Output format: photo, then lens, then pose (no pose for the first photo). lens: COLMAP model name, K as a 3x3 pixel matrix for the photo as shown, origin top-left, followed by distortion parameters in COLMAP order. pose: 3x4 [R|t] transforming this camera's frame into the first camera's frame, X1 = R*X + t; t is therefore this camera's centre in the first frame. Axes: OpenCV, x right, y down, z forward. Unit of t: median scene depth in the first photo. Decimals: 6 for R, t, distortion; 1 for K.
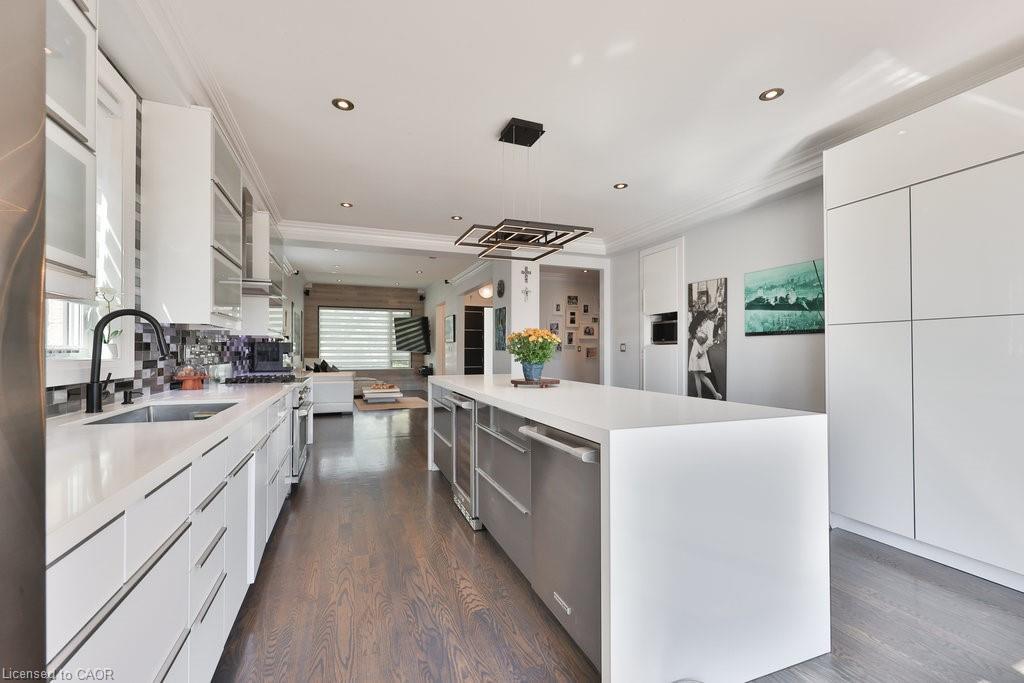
lens RADIAL K [[448.7, 0, 520.8], [0, 448.7, 347.2], [0, 0, 1]] dist [-0.007554, 0.000317]
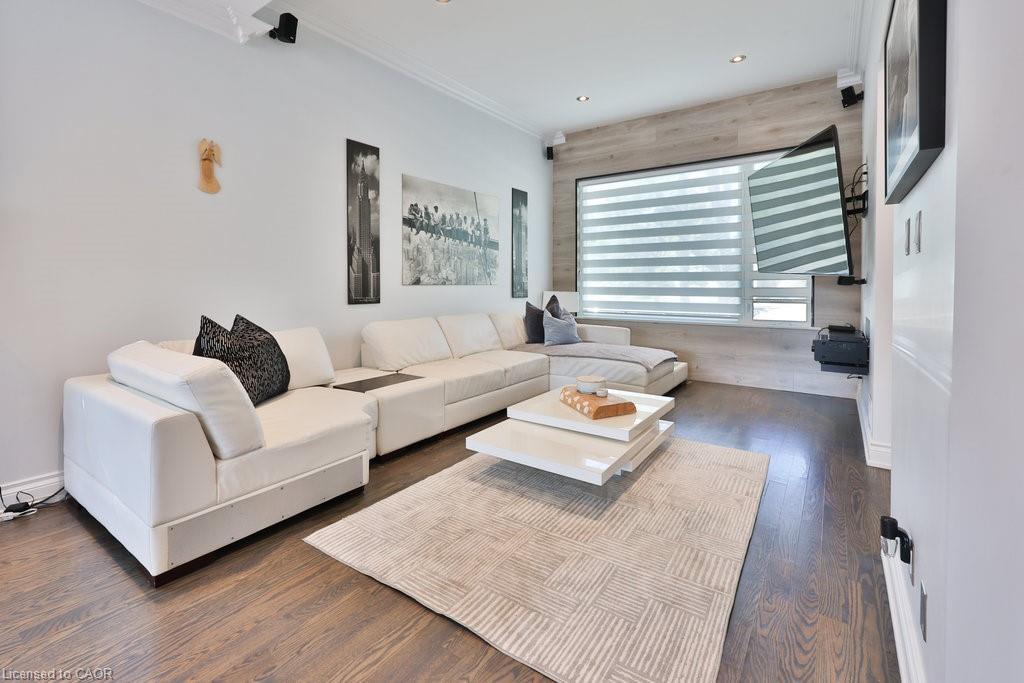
lens RADIAL K [[448.7, 0, 512.6], [0, 448.7, 289.1], [0, 0, 1]] dist [-0.007554, 0.000317]
pose [[0.535064, 0.009236, -0.844761, -0.186284], [0.006654, 0.999863, 0.015146, 0.028529], [0.844786, -0.013725, 0.534929, 1.379715]]
